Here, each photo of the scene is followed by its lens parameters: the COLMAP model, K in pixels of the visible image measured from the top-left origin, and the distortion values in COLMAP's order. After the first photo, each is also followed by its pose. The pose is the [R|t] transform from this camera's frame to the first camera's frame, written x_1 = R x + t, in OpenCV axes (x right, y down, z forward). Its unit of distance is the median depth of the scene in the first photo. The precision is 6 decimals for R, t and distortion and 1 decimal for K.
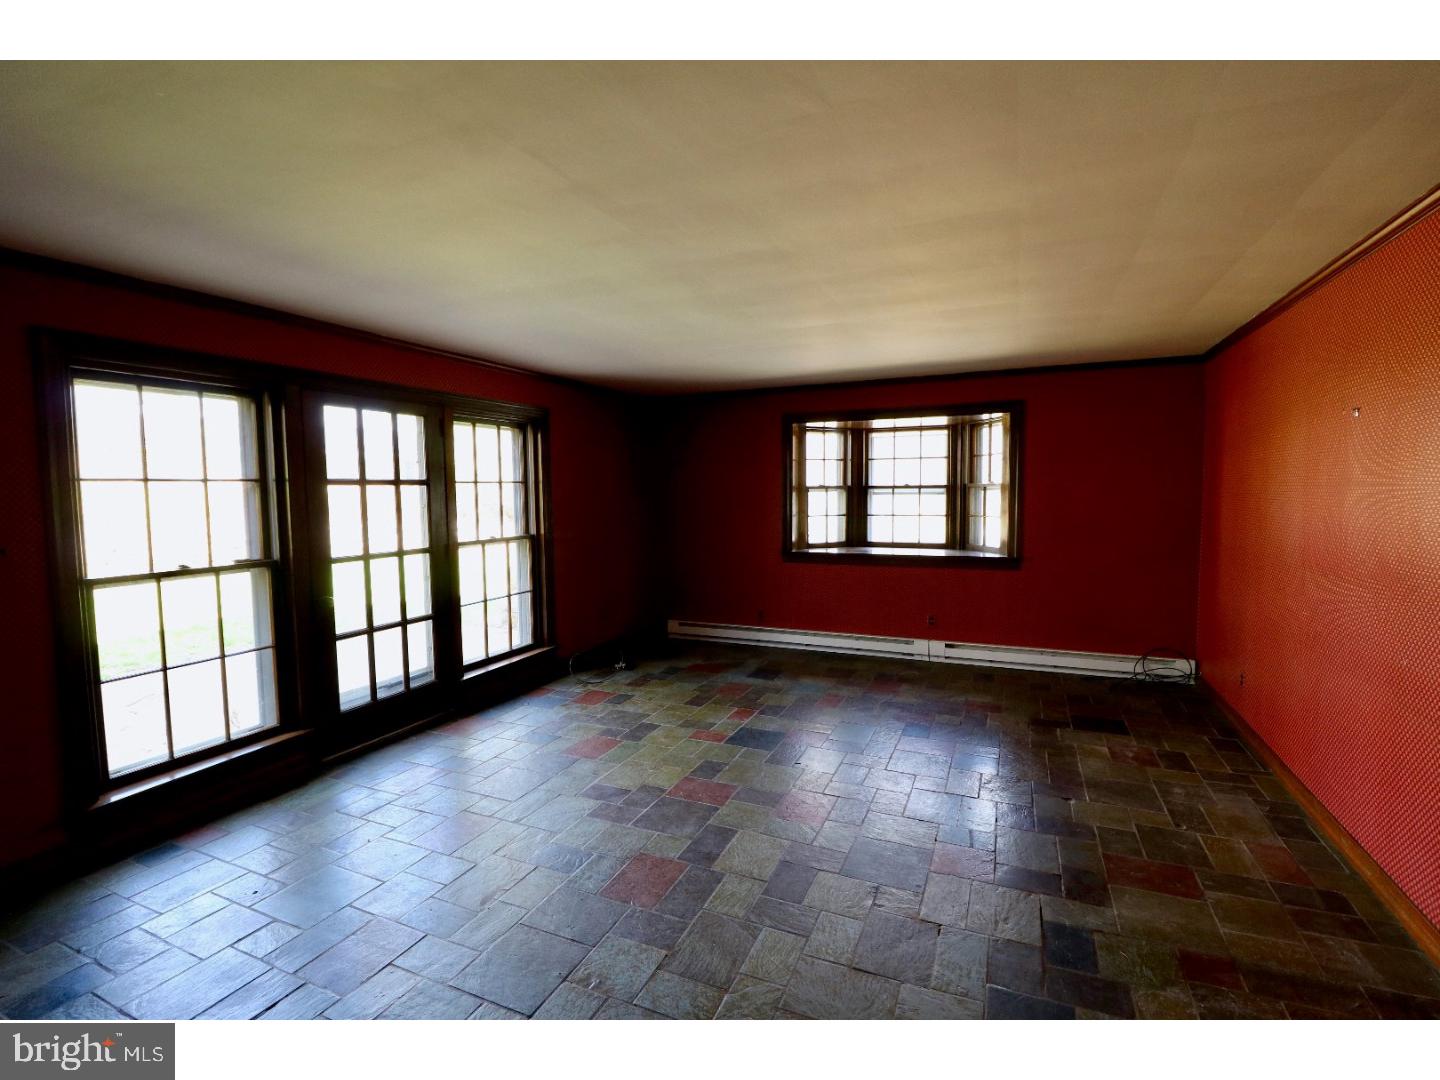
lens RADIAL K [[665.0, 0, 721.2], [0, 665.0, 535.5], [0, 0, 1]] dist [-0.000394, -0.013974]
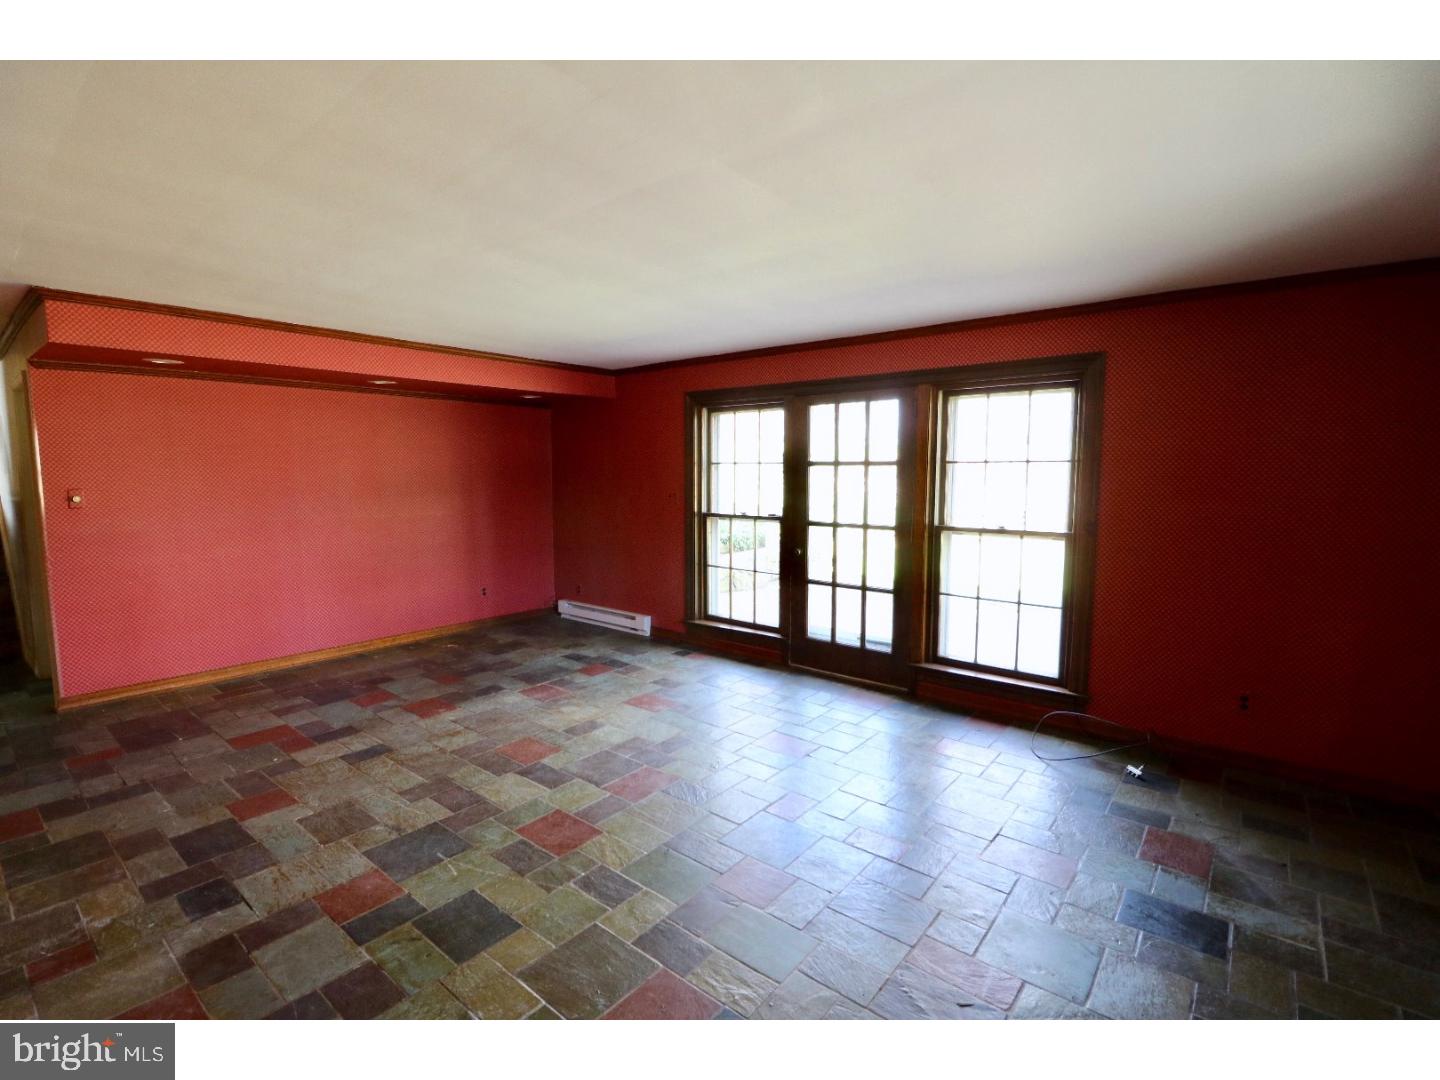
lens RADIAL K [[665.0, 0, 721.2], [0, 665.0, 535.5], [0, 0, 1]] dist [-0.000394, -0.013974]
pose [[-0.262700, 0.103973, -0.959259, 0.709078], [-0.067329, 0.989778, 0.125720, -0.088837], [0.962525, 0.097613, -0.253015, 1.122811]]
